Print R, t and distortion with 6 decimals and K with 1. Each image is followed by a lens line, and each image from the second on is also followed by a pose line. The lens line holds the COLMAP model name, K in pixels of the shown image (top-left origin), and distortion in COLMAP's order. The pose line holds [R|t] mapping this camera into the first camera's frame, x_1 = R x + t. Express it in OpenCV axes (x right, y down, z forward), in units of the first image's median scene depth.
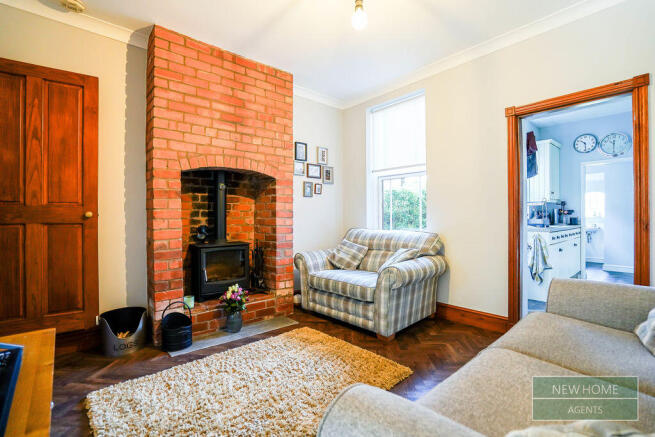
lens RADIAL K [[303.6, 0, 327.5], [0, 303.6, 218.5], [0, 0, 1]] dist [-0.002930, -0.000103]
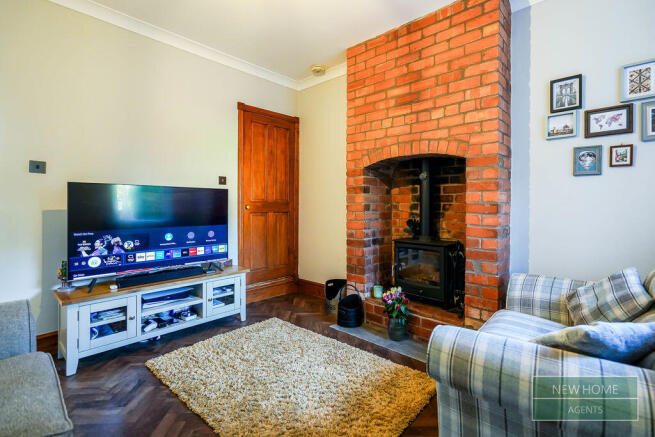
lens RADIAL K [[320.9, 0, 327.4], [0, 320.9, 205.4], [0, 0, 1]] dist [0.044398, 0.000042]
pose [[0.115054, 0.008047, -0.993327, 0.587101], [-0.012245, 0.999903, 0.006682, -0.024107], [0.993284, 0.011394, 0.115141, 0.657332]]
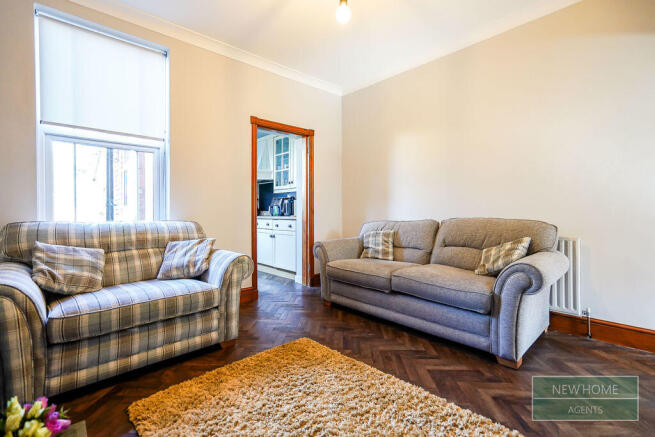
lens RADIAL K [[303.6, 0, 327.5], [0, 303.6, 218.5], [0, 0, 1]] dist [-0.002930, -0.000103]
pose [[-0.027469, -0.014665, 0.999515, -0.581329], [0.010642, 0.999831, 0.014962, 0.032444], [-0.999566, 0.011048, -0.027308, 0.652403]]
